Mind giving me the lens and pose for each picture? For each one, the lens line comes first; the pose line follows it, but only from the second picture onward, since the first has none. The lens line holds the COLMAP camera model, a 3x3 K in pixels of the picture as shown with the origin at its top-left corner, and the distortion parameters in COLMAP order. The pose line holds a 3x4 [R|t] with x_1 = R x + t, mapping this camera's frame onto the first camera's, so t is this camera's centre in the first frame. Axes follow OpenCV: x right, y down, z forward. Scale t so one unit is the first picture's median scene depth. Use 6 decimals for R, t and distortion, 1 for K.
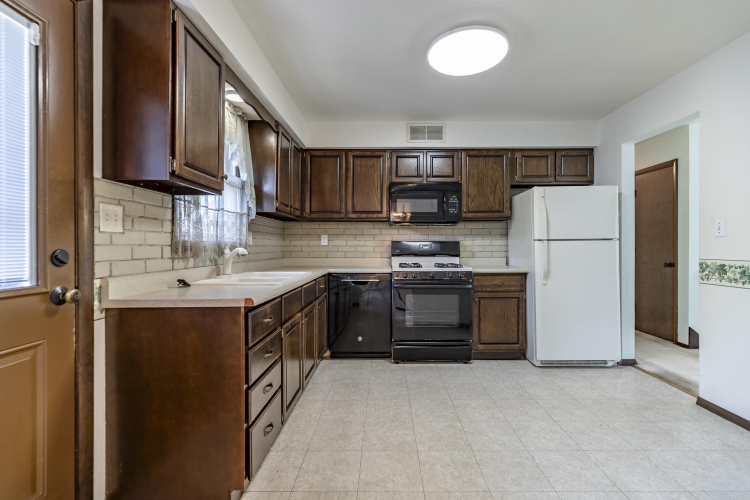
lens RADIAL K [[337.4, 0, 382.1], [0, 337.4, 248.2], [0, 0, 1]] dist [-0.000880, -0.000693]
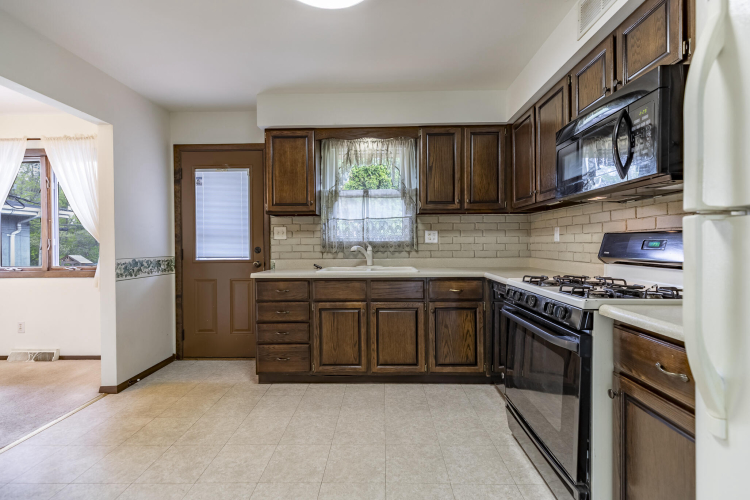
lens RADIAL K [[337.4, 0, 382.1], [0, 337.4, 248.2], [0, 0, 1]] dist [-0.000880, -0.000693]
pose [[-0.017704, 0.010927, -0.999784, 1.111099], [0.001897, 0.999939, 0.010895, -0.008400], [0.999841, -0.001704, -0.017723, 1.325117]]
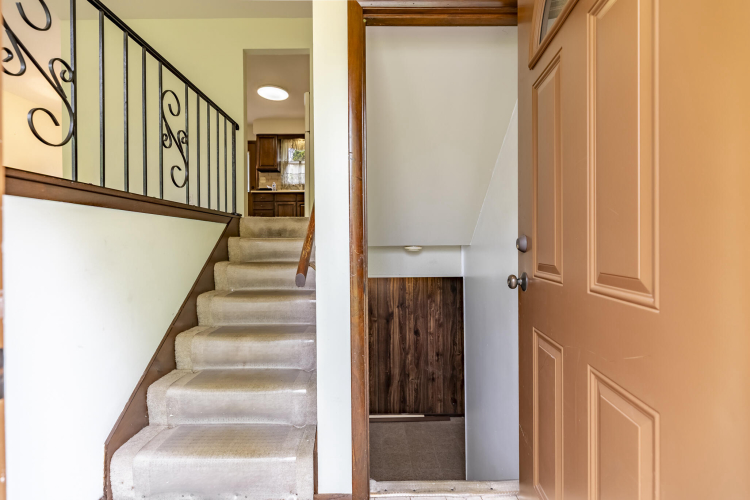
lens RADIAL K [[337.4, 0, 382.1], [0, 337.4, 248.2], [0, 0, 1]] dist [-0.000880, -0.000693]
pose [[0.002639, -0.004121, -0.999988, 3.340472], [0.004260, 0.999982, -0.004110, 0.752287], [0.999987, -0.004249, 0.002656, 2.152418]]
